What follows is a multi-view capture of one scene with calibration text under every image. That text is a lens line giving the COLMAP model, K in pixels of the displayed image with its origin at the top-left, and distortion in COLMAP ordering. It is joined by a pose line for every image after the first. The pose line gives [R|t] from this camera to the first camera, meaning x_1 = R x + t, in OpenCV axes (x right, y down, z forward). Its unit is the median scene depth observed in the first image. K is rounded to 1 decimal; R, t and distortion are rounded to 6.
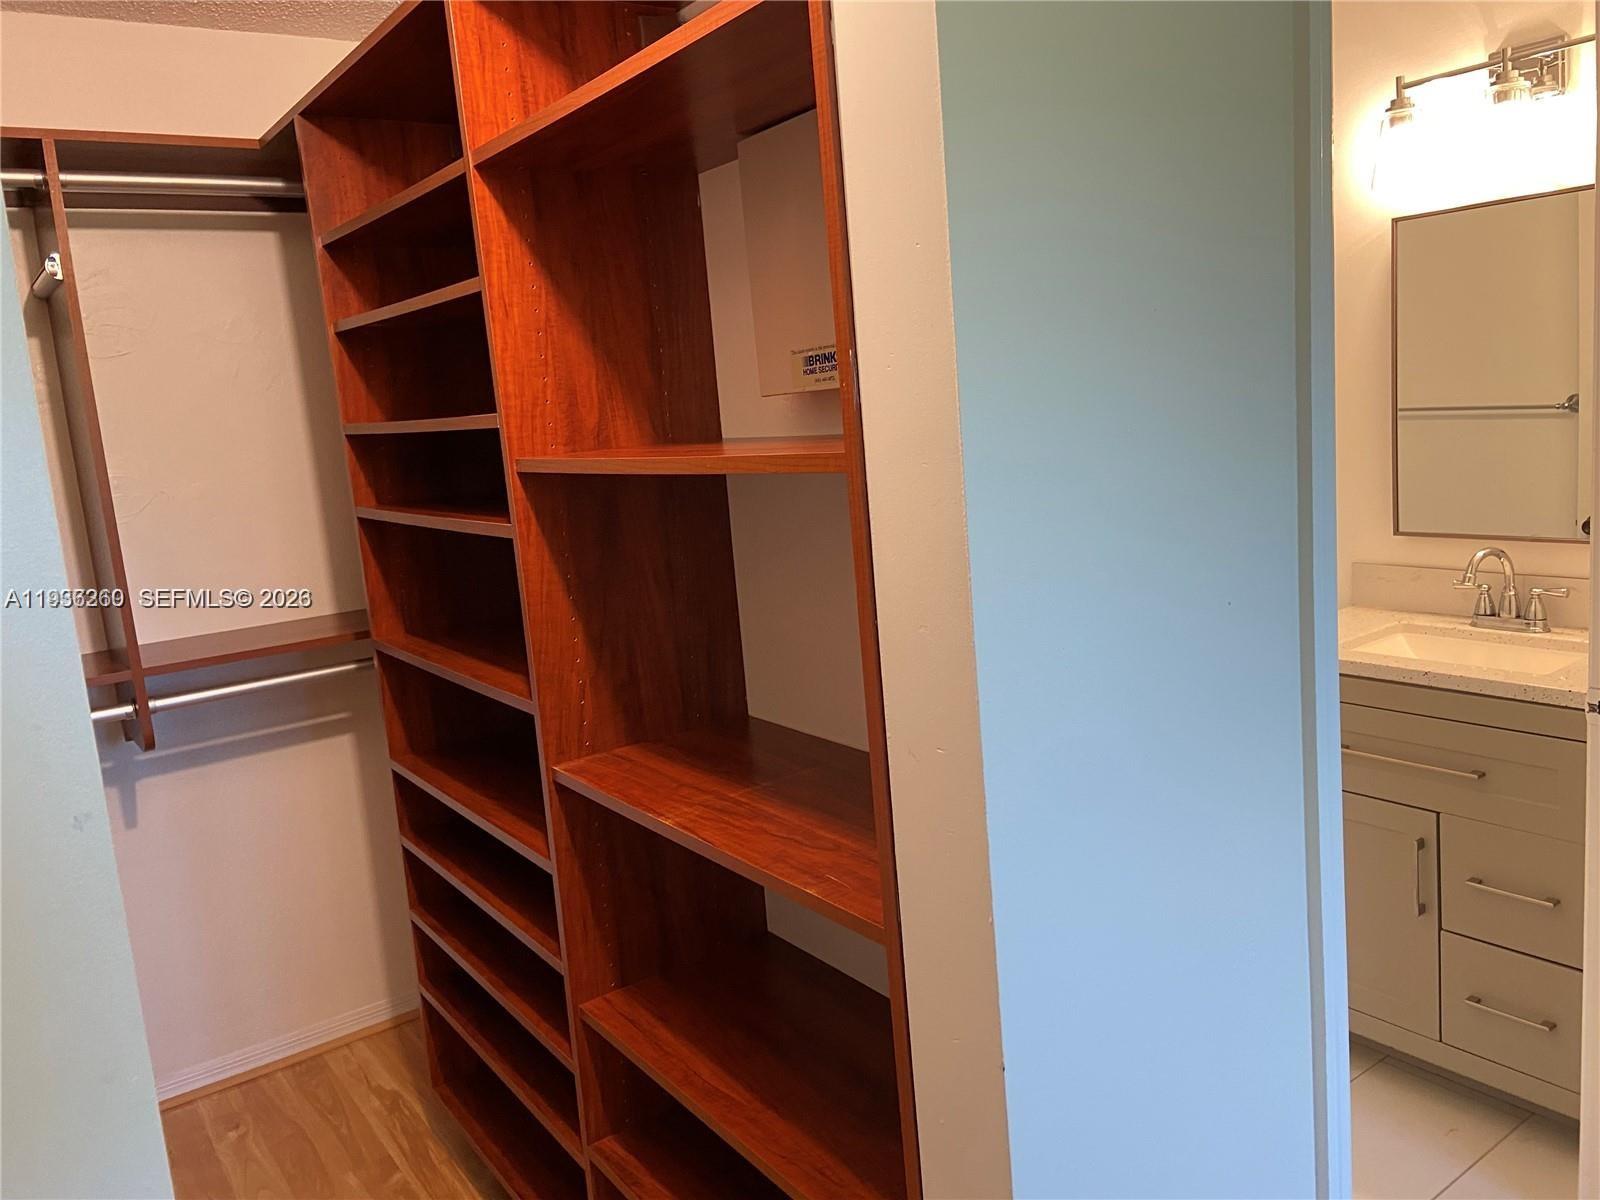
lens RADIAL K [[1208.7, 0, 807.4], [0, 1208.7, 592.8], [0, 0, 1]] dist [0.047150, -0.022200]
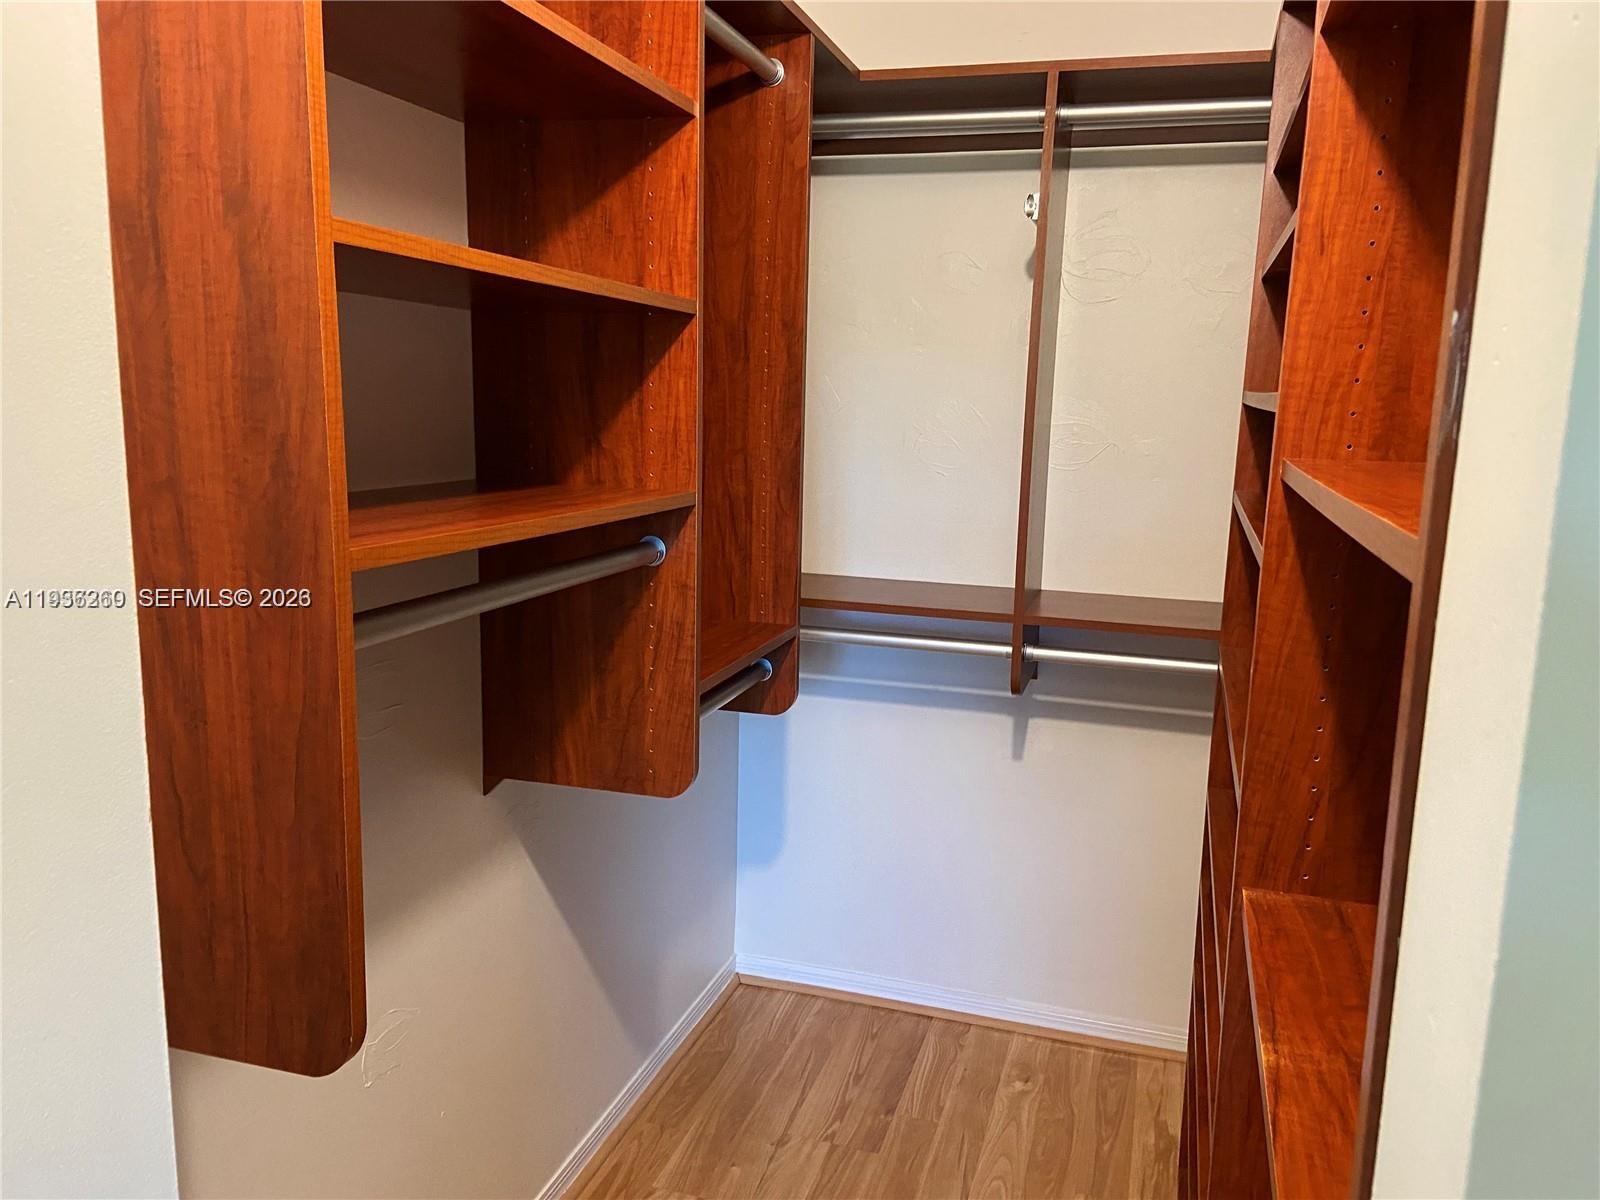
lens RADIAL K [[1208.7, 0, 797.4], [0, 1208.7, 608.8], [0, 0, 1]] dist [0.047150, -0.022200]
pose [[0.598388, 0.234797, -0.766030, 0.145002], [-0.194016, 0.970104, 0.145792, -0.070914], [0.777361, 0.061381, 0.626053, 0.328082]]
